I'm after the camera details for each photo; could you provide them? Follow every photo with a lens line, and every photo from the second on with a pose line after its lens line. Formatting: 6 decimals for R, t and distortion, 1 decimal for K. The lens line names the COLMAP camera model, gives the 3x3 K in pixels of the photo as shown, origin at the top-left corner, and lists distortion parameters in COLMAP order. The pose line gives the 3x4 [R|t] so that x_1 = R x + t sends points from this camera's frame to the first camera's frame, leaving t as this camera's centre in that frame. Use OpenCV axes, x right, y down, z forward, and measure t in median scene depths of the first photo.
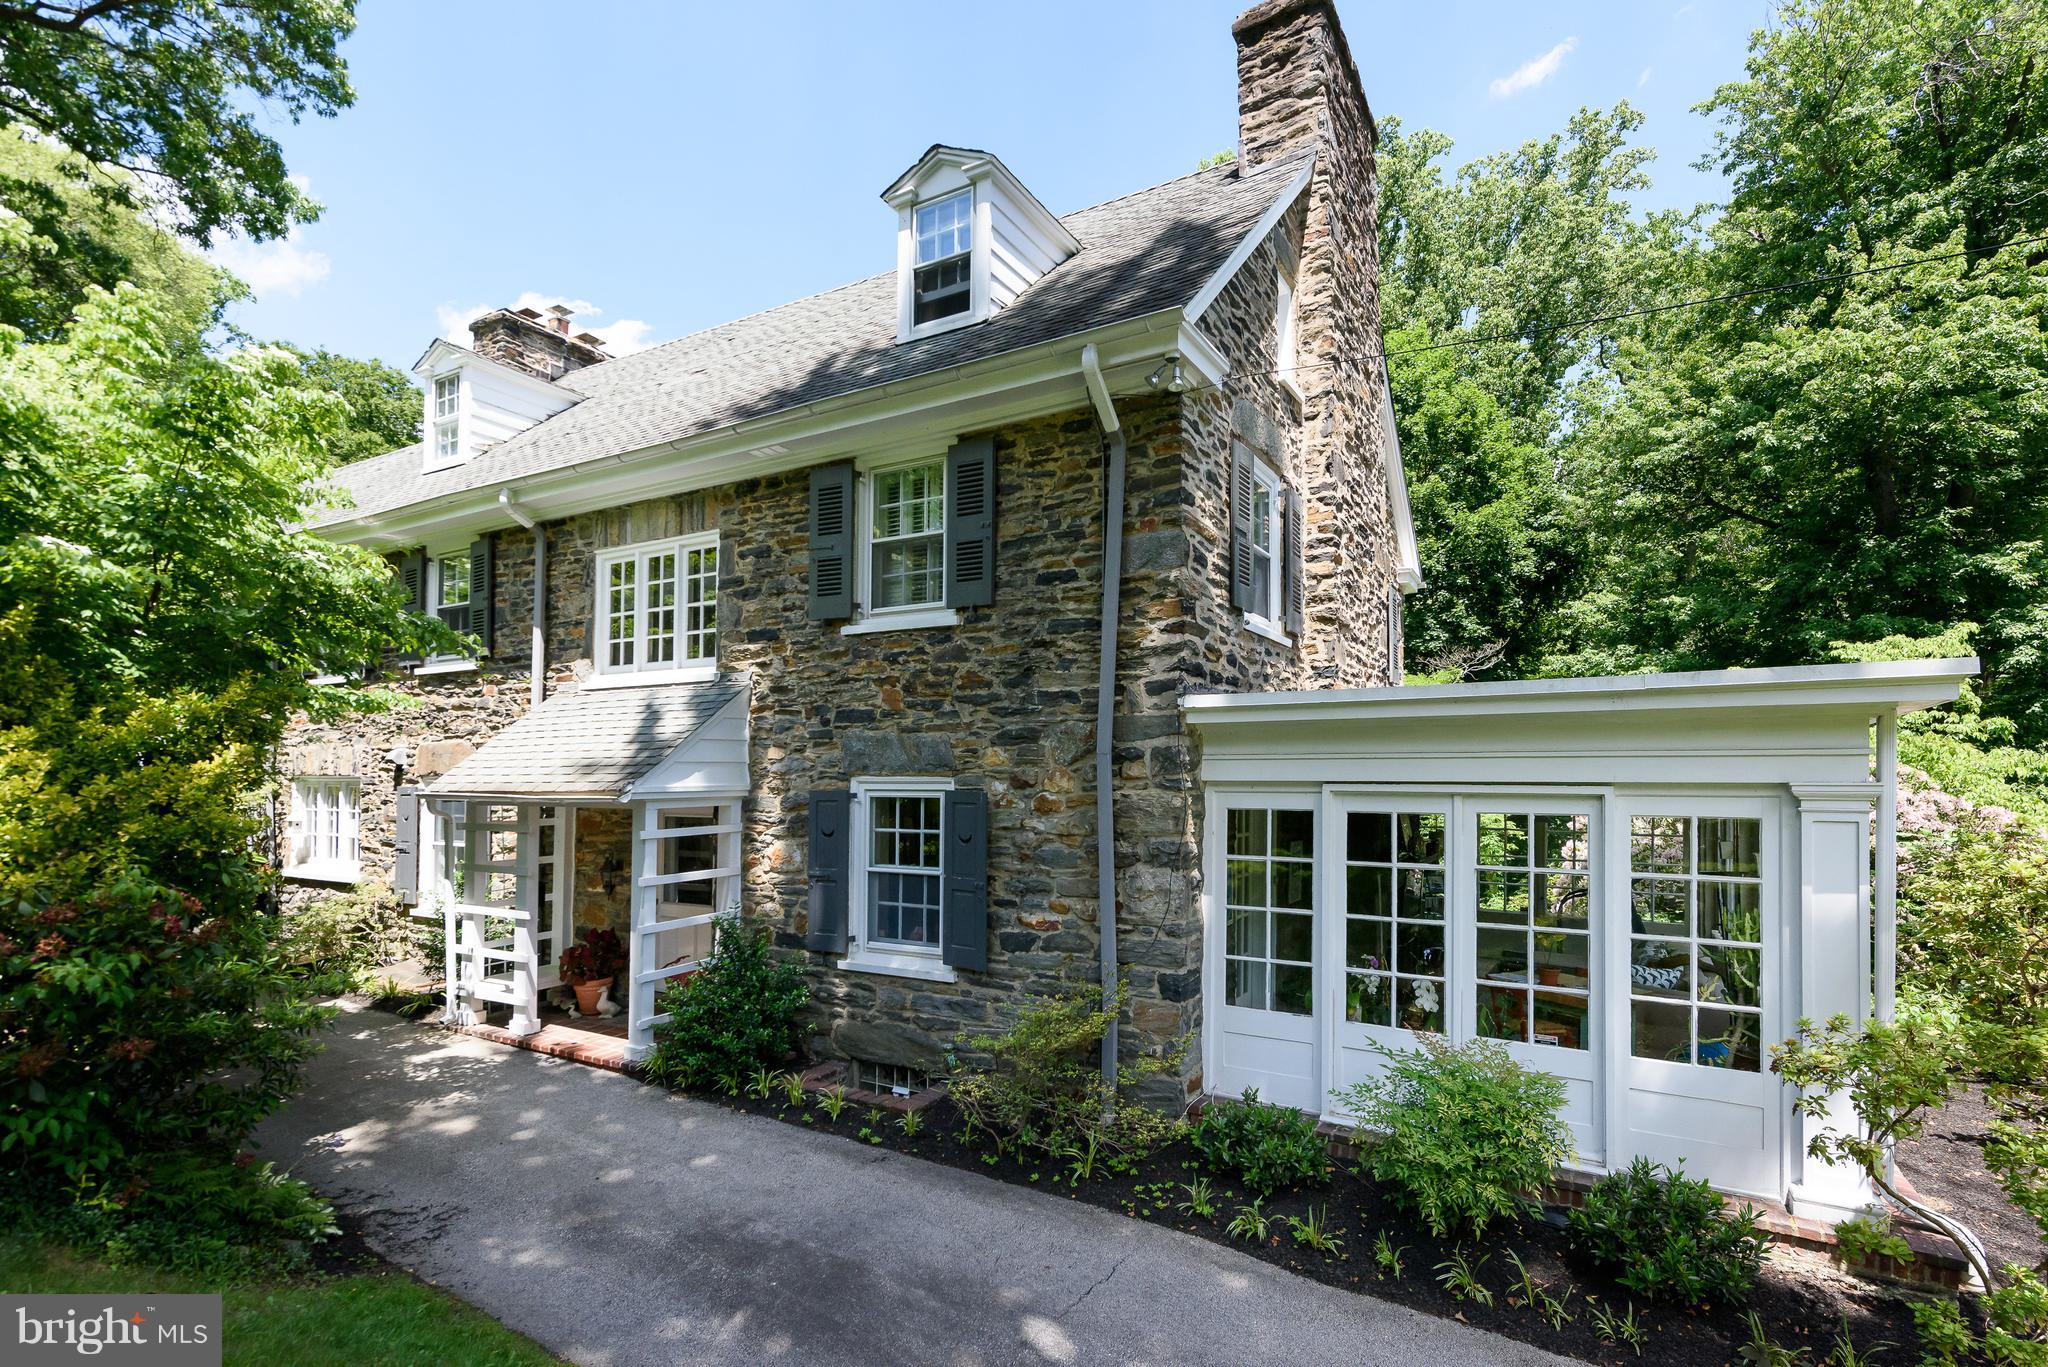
lens RADIAL K [[965.0, 0, 1029.6], [0, 965.0, 730.3], [0, 0, 1]] dist [0.012110, -0.000720]
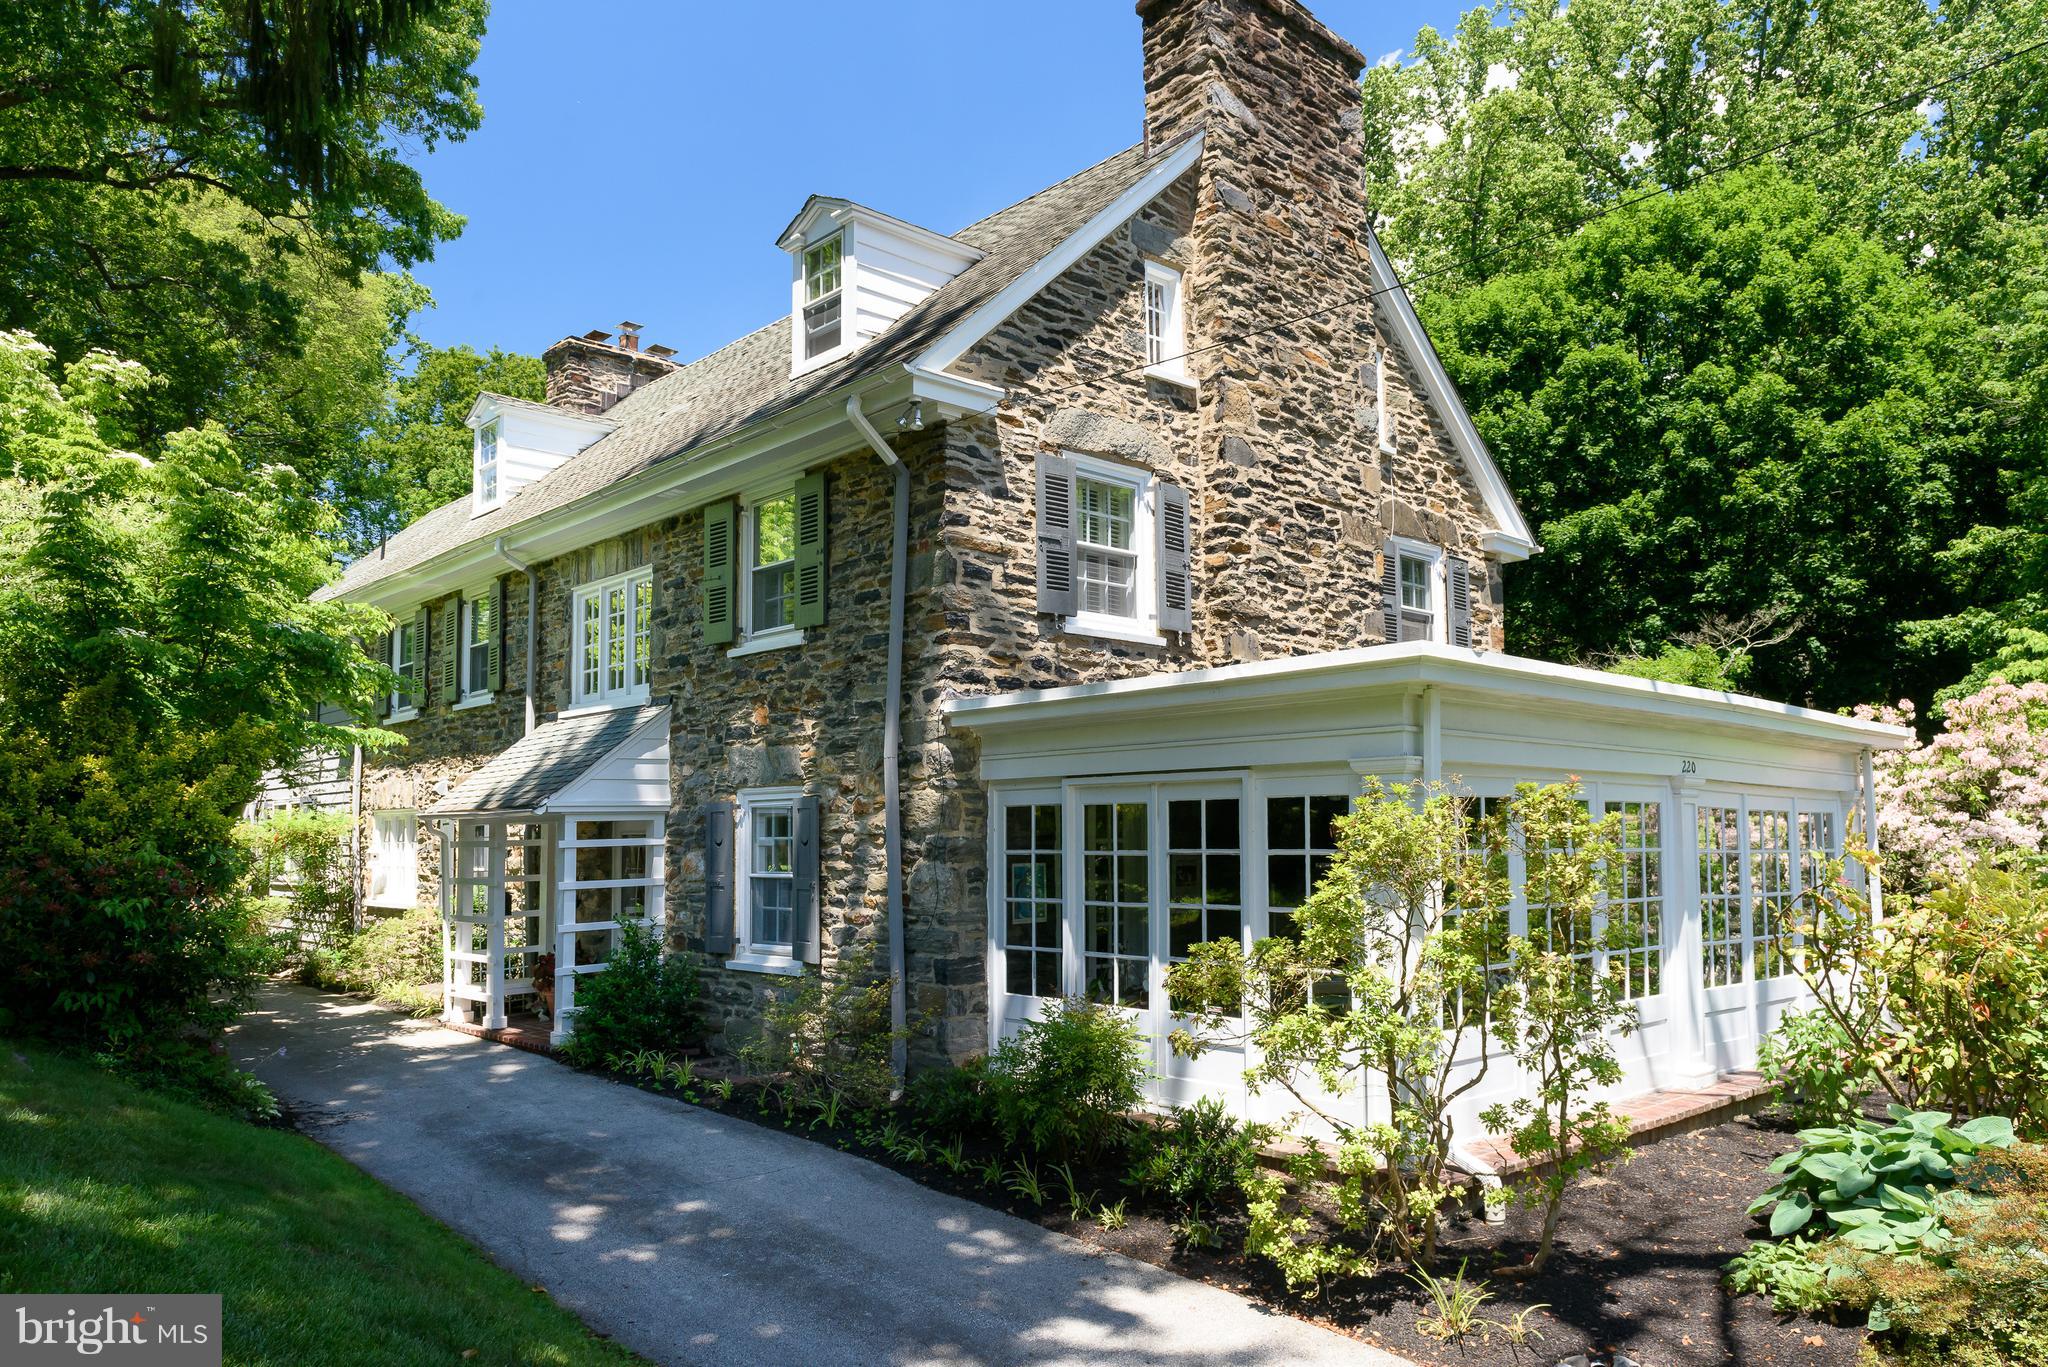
lens RADIAL K [[1402.1, 0, 1024.0], [0, 1402.1, 683.5], [0, 0, 1]] dist [-0.006097, 0.046965]
pose [[0.954873, -0.044478, -0.293665, 0.511380], [0.027124, 0.997651, -0.062904, 0.032969], [0.295773, 0.052100, 0.953836, -0.347372]]
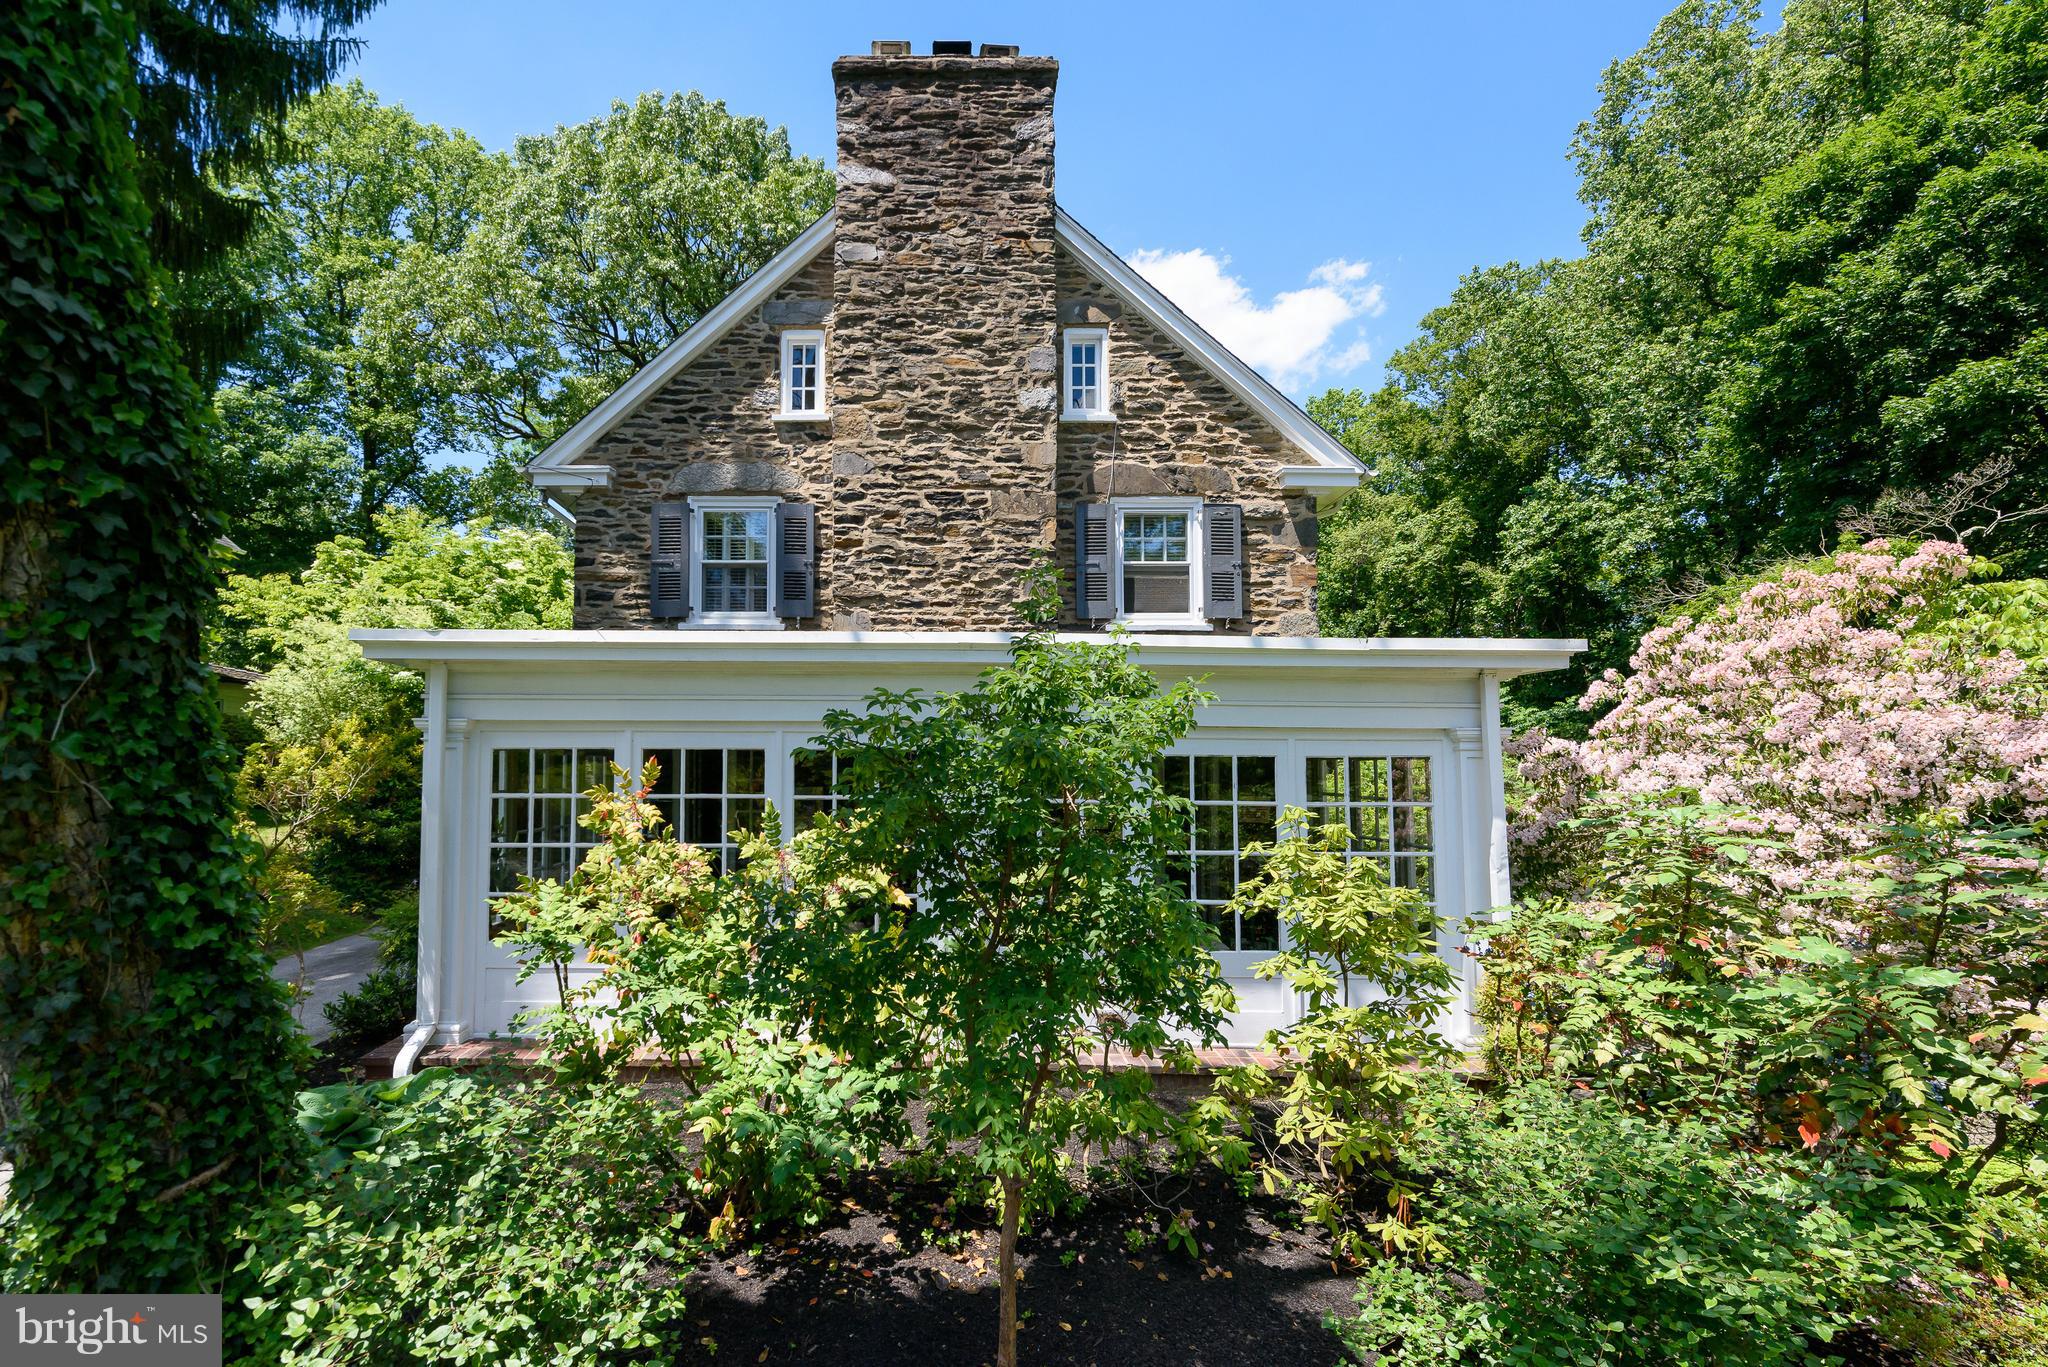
lens RADIAL K [[950.0, 0, 1024.0], [0, 950.0, 683.5], [0, 0, 1]] dist [0.015749, -0.000070]
pose [[0.493898, -0.074657, -0.866309, 1.386651], [0.046444, 0.997150, -0.059454, 0.065127], [0.868279, -0.010871, 0.495958, 0.623237]]
